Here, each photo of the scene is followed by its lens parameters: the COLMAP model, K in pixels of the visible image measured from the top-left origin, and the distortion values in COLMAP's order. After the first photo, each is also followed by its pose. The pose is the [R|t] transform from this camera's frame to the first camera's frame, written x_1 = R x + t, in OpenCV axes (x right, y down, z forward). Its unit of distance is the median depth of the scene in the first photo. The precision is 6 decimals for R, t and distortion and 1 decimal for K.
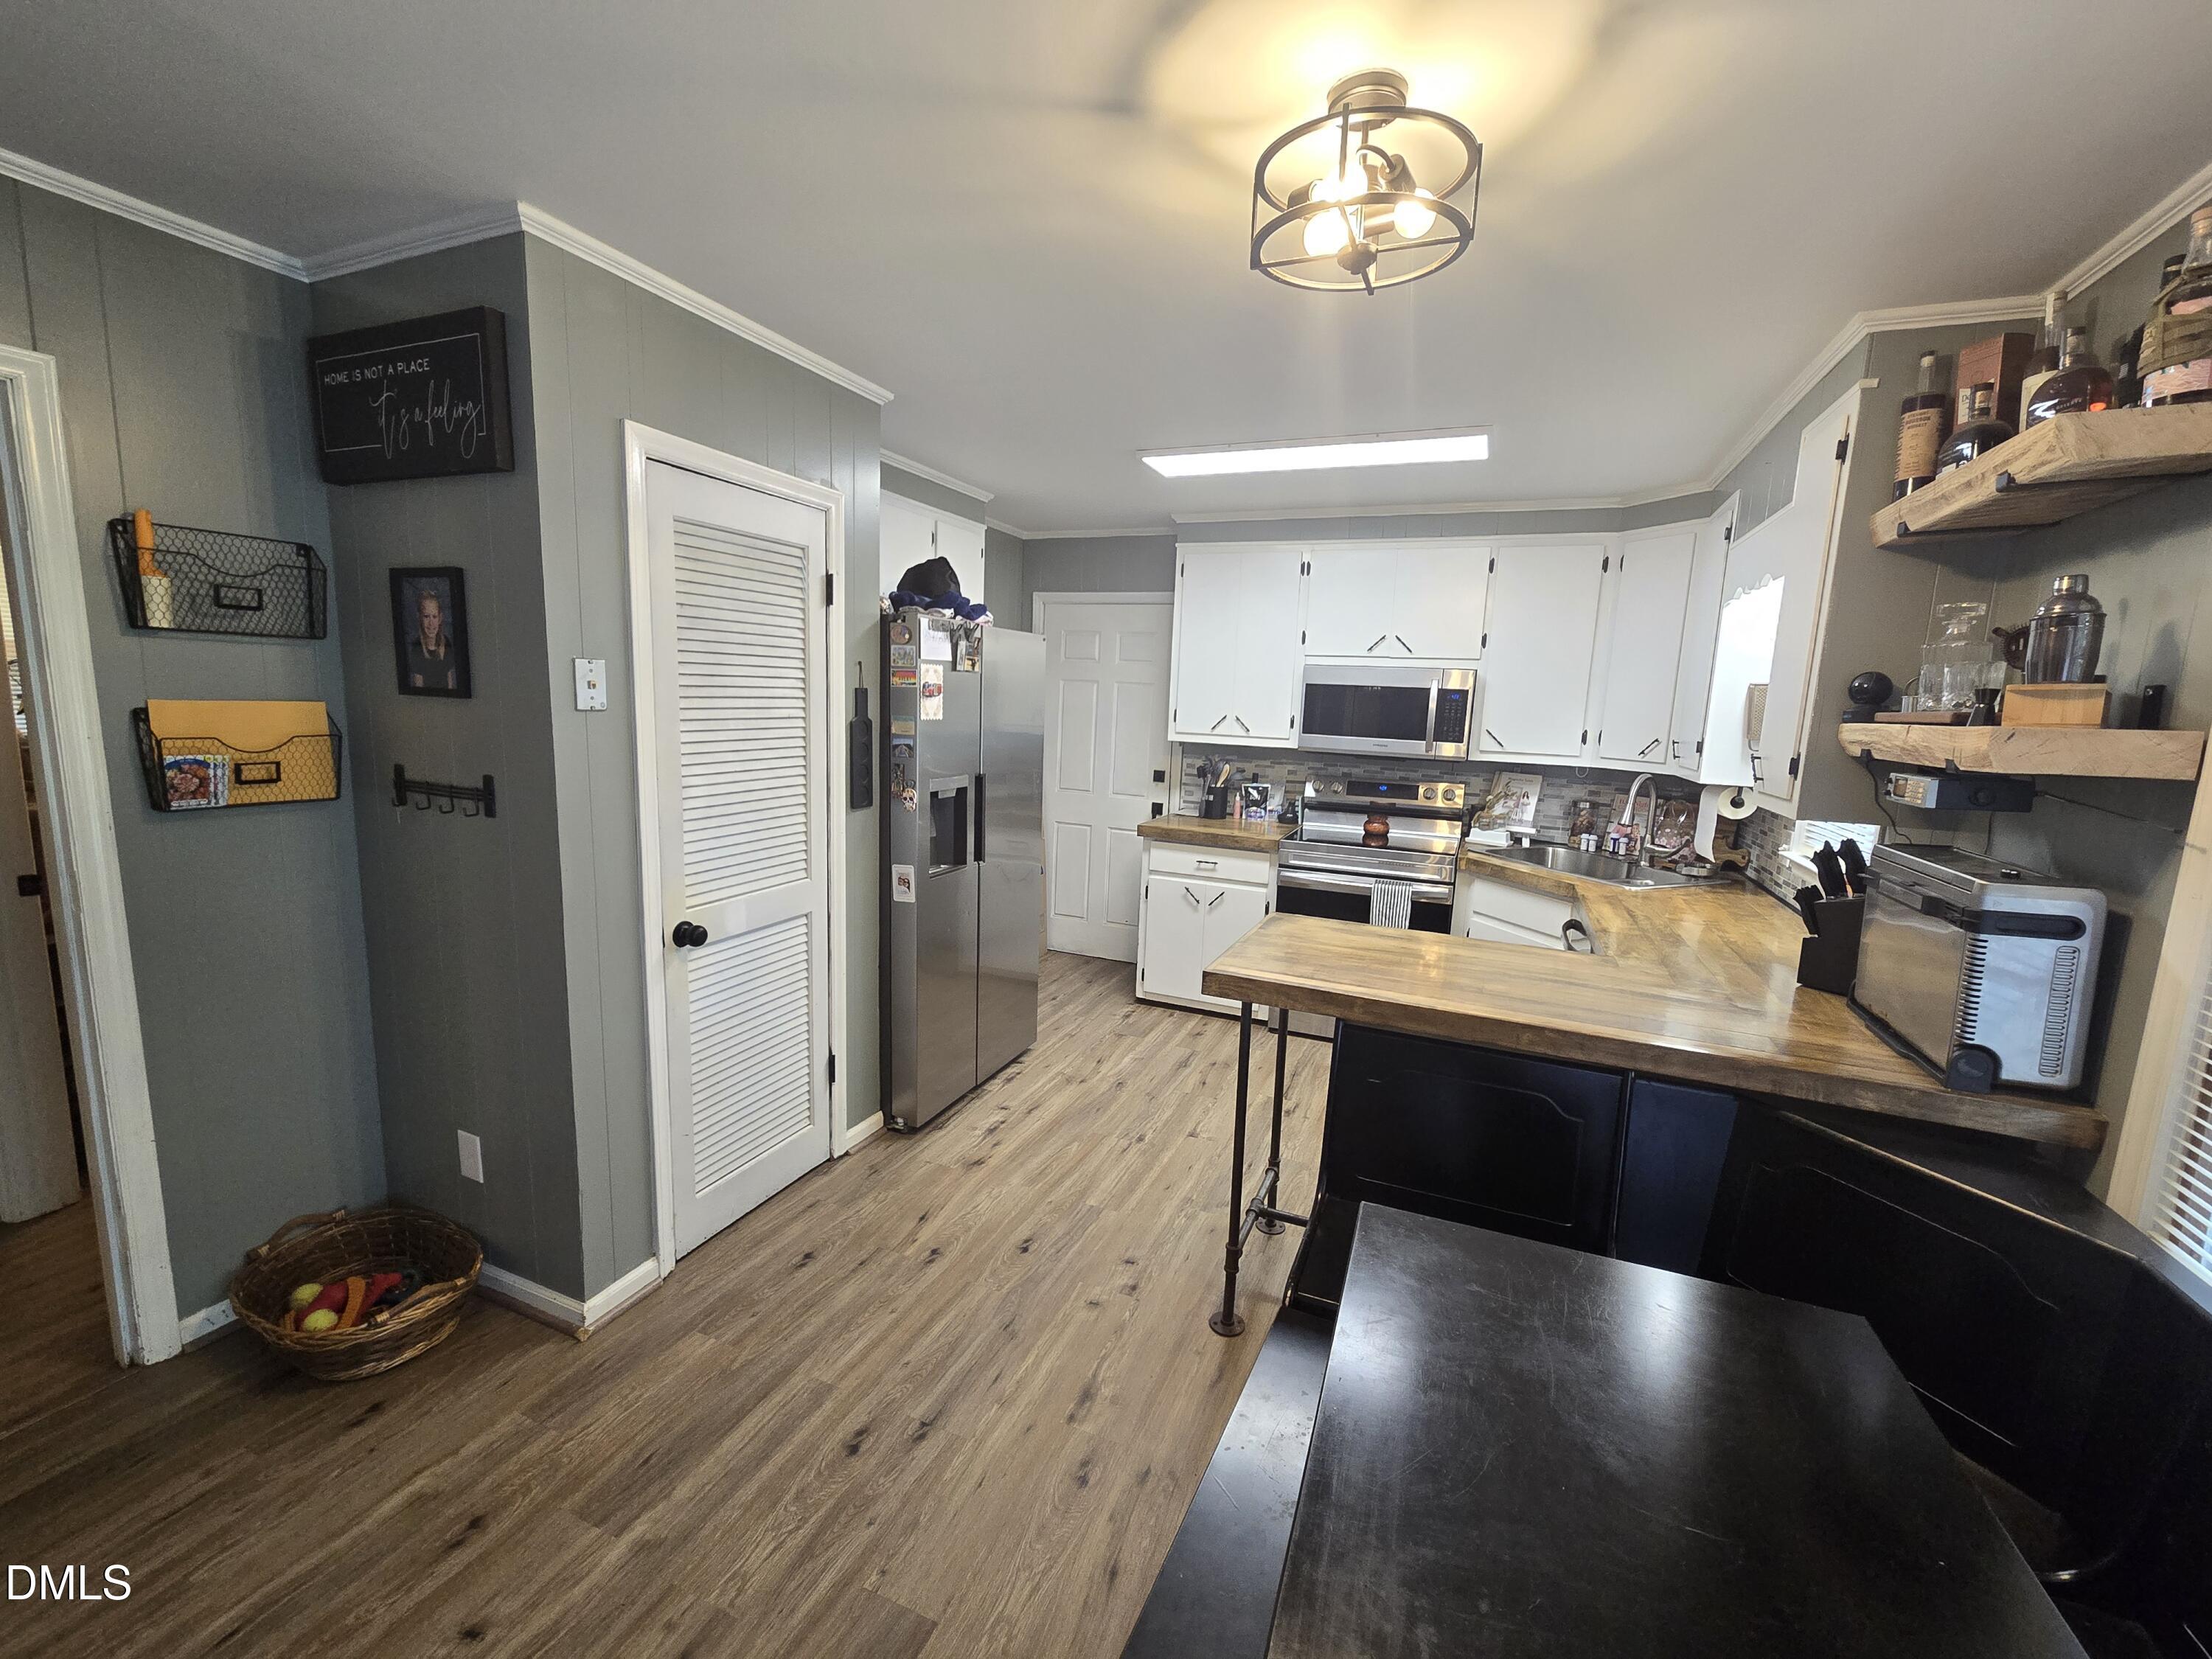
lens RADIAL K [[909.4, 0, 1107.6], [0, 909.4, 831.4], [0, 0, 1]] dist [0.001012, 0.000262]
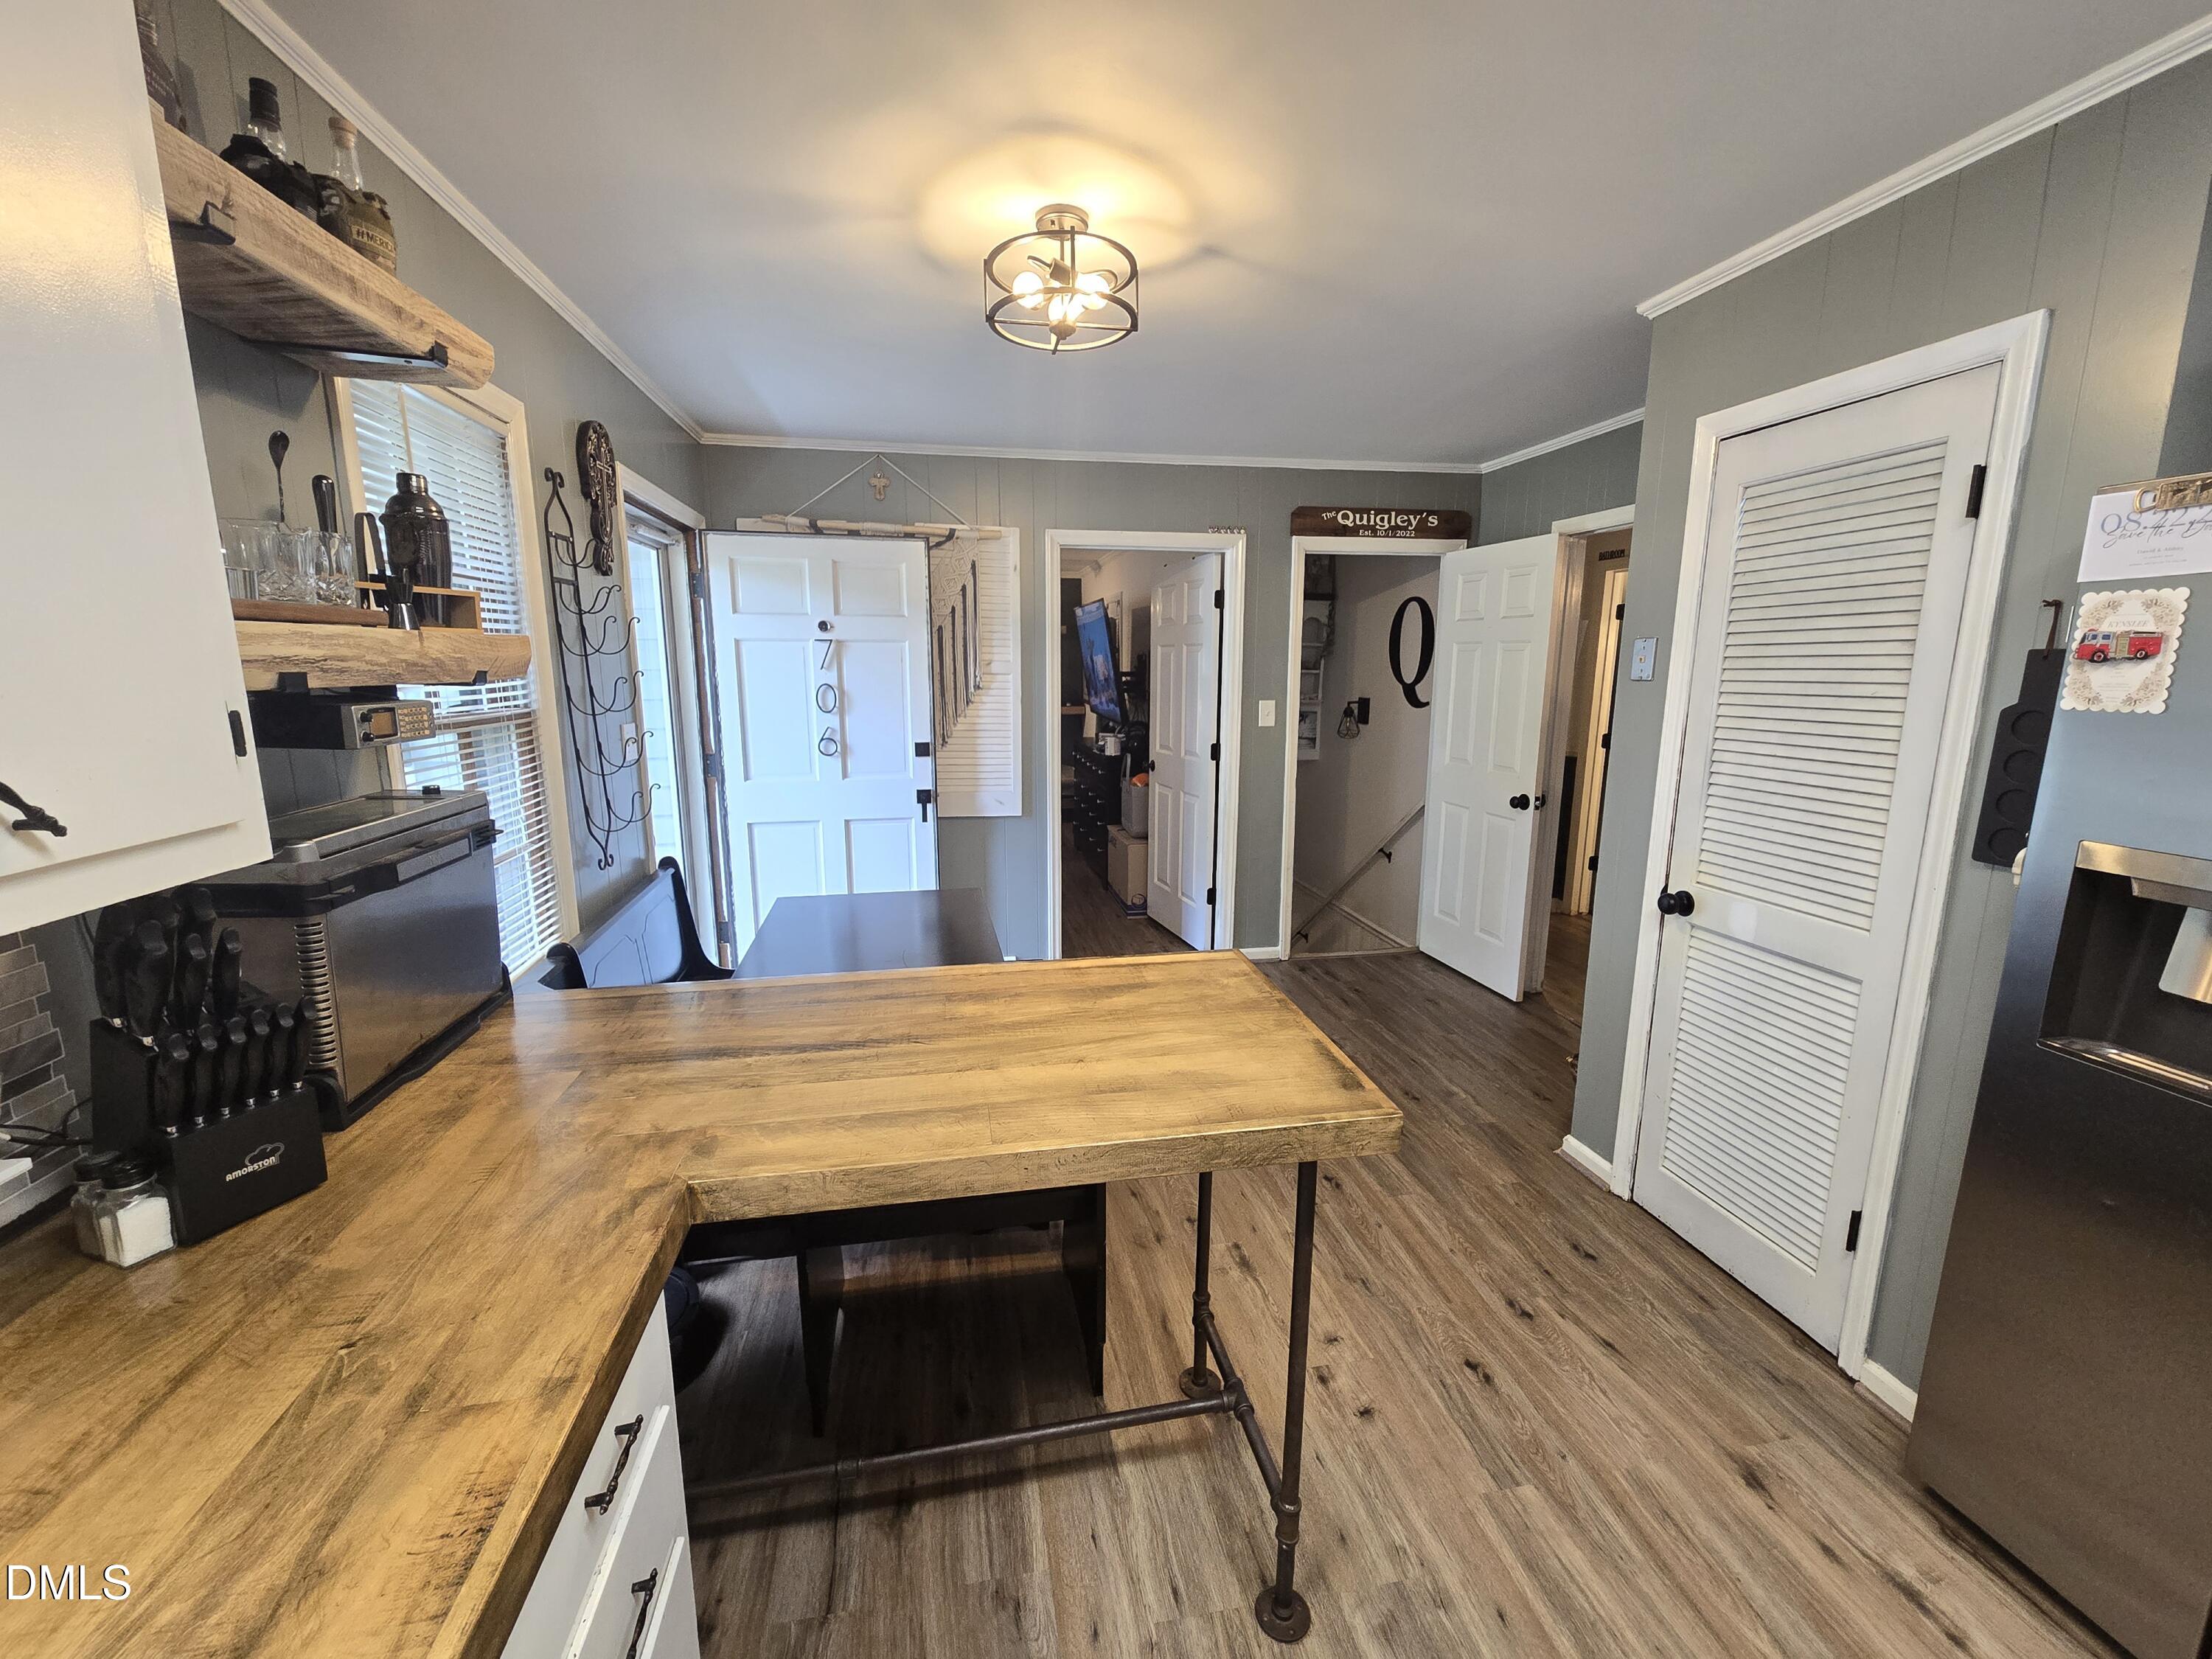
lens RADIAL K [[909.4, 0, 1107.6], [0, 909.4, 831.4], [0, 0, 1]] dist [0.001012, 0.000262]
pose [[-0.835312, 0.058866, -0.546615, 0.488428], [-0.117454, 0.952189, 0.282030, -0.137297], [0.537083, 0.299785, -0.788461, 1.124737]]
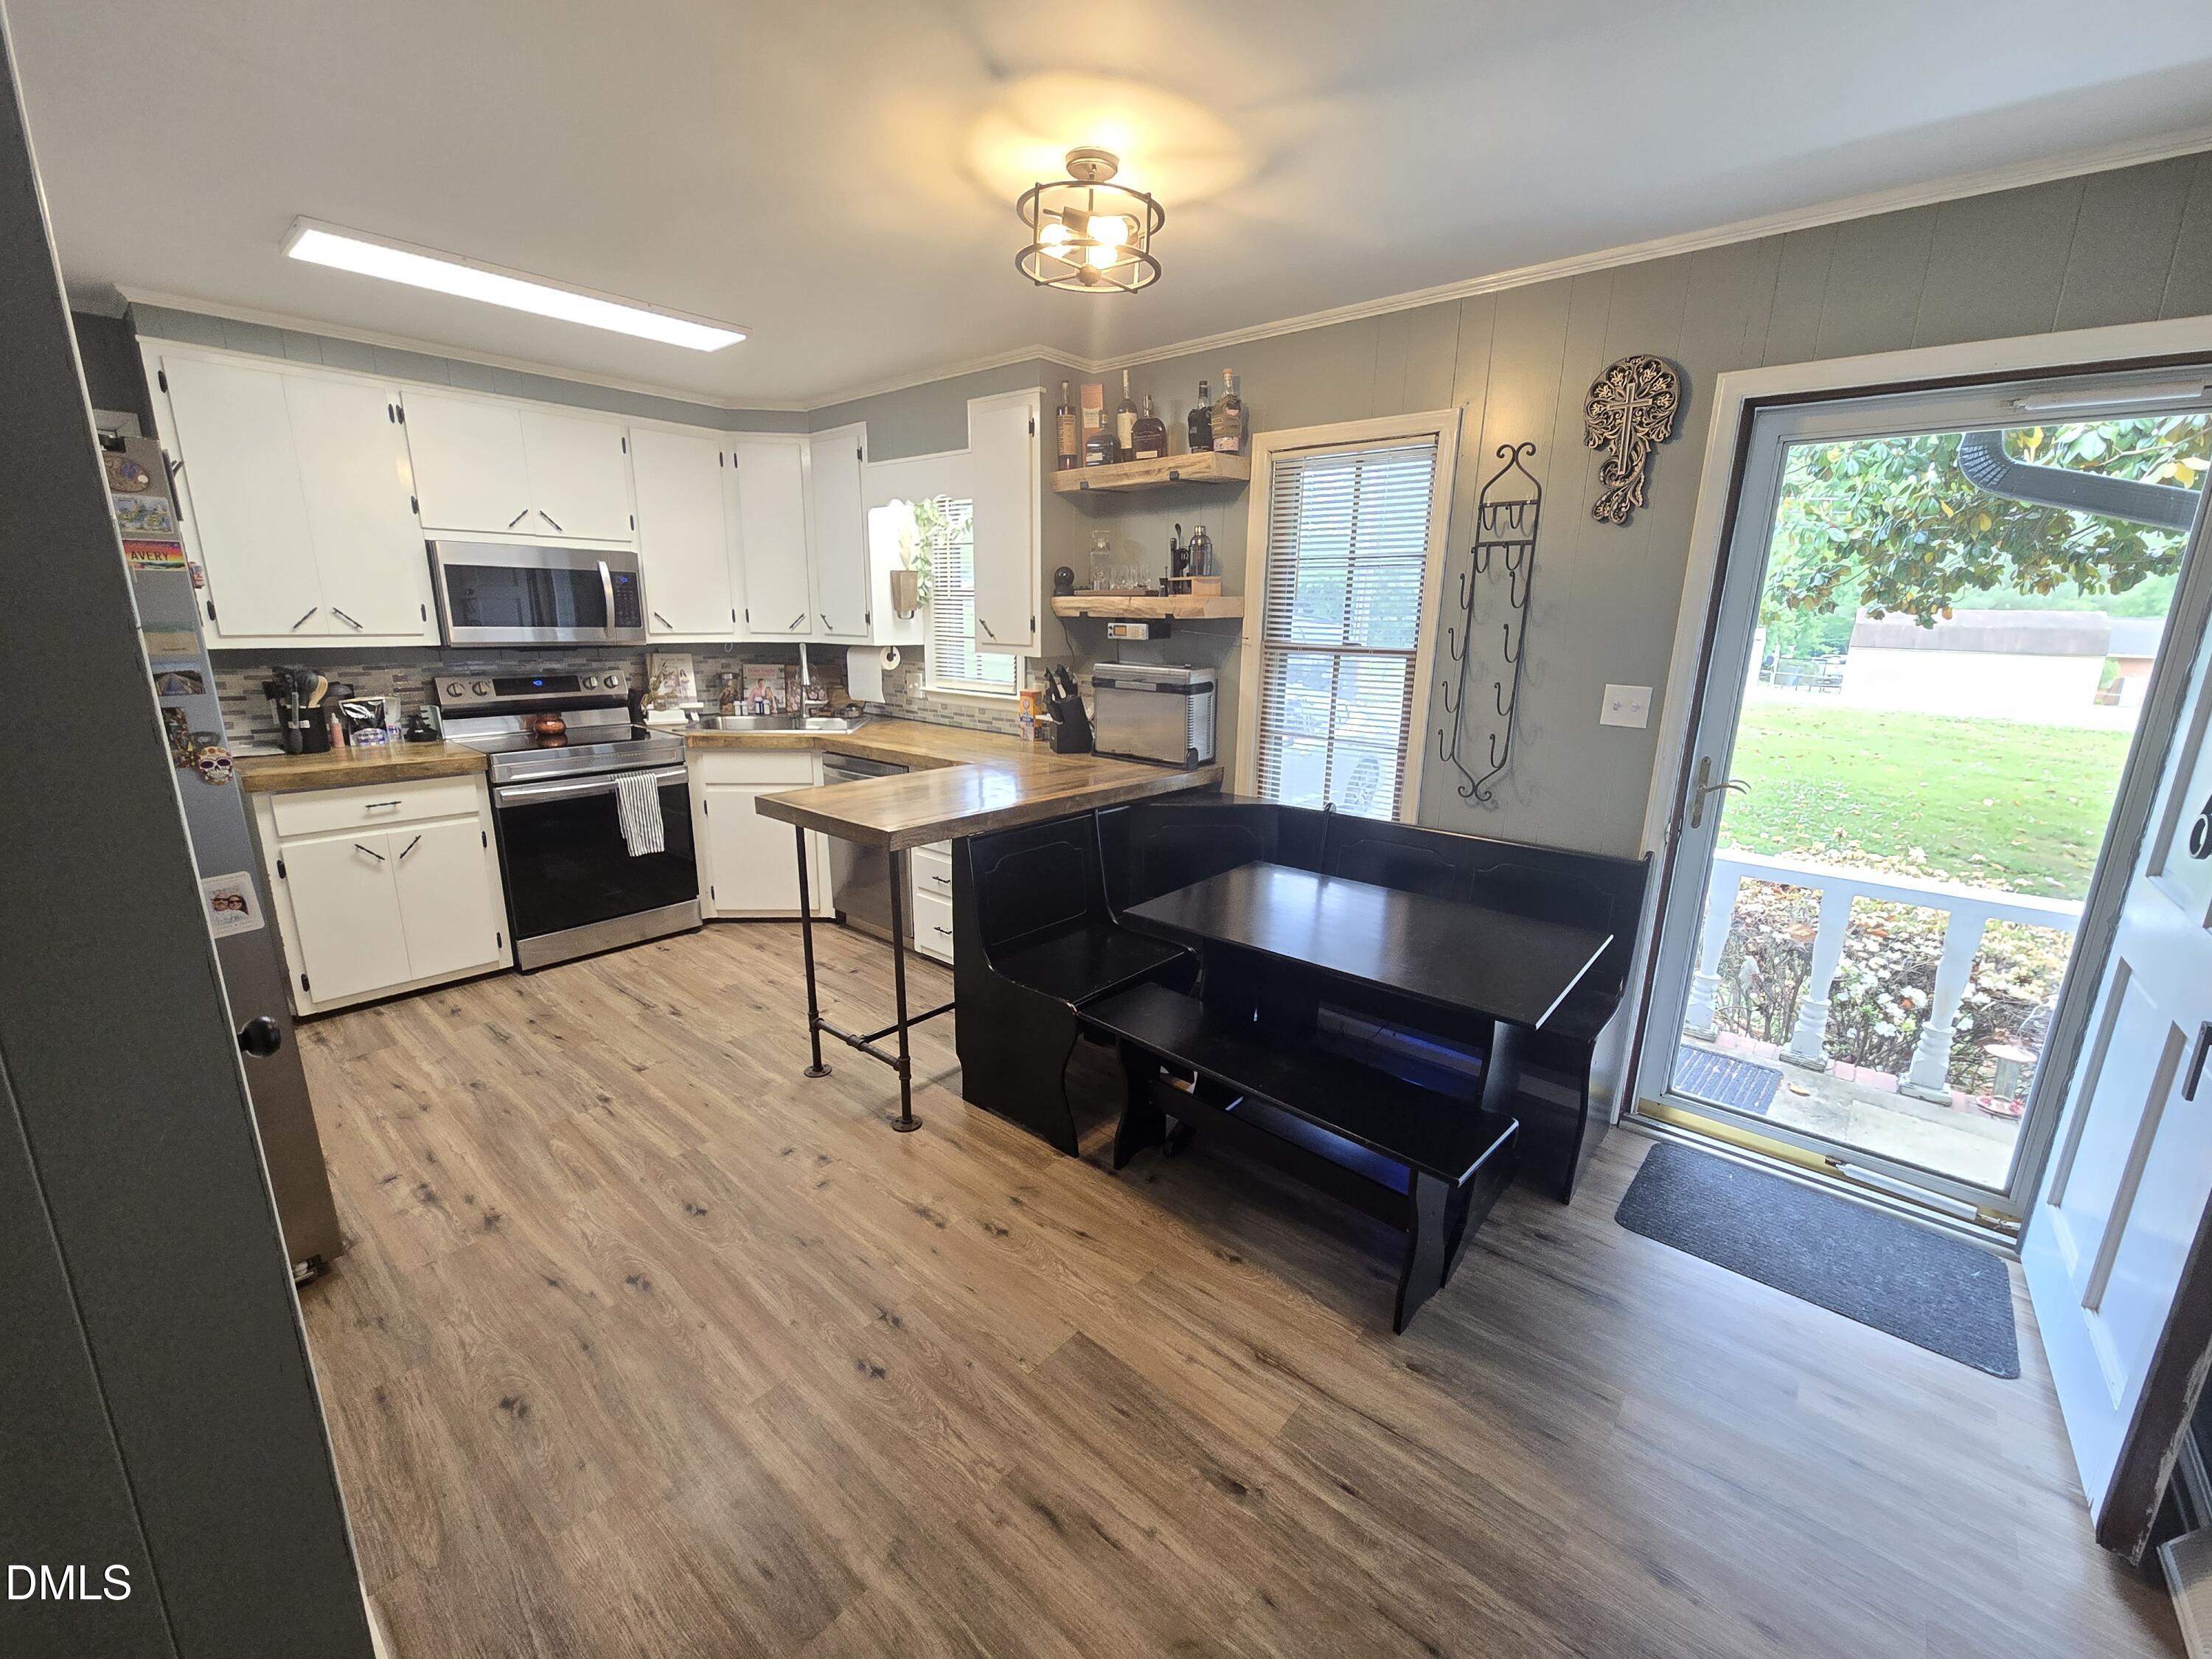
lens RADIAL K [[909.4, 0, 1107.6], [0, 909.4, 831.4], [0, 0, 1]] dist [0.001012, 0.000262]
pose [[0.311560, -0.258387, 0.914421, -0.597201], [0.138499, 0.964391, 0.225318, -0.046456], [-0.940079, 0.056447, 0.336252, 0.251800]]
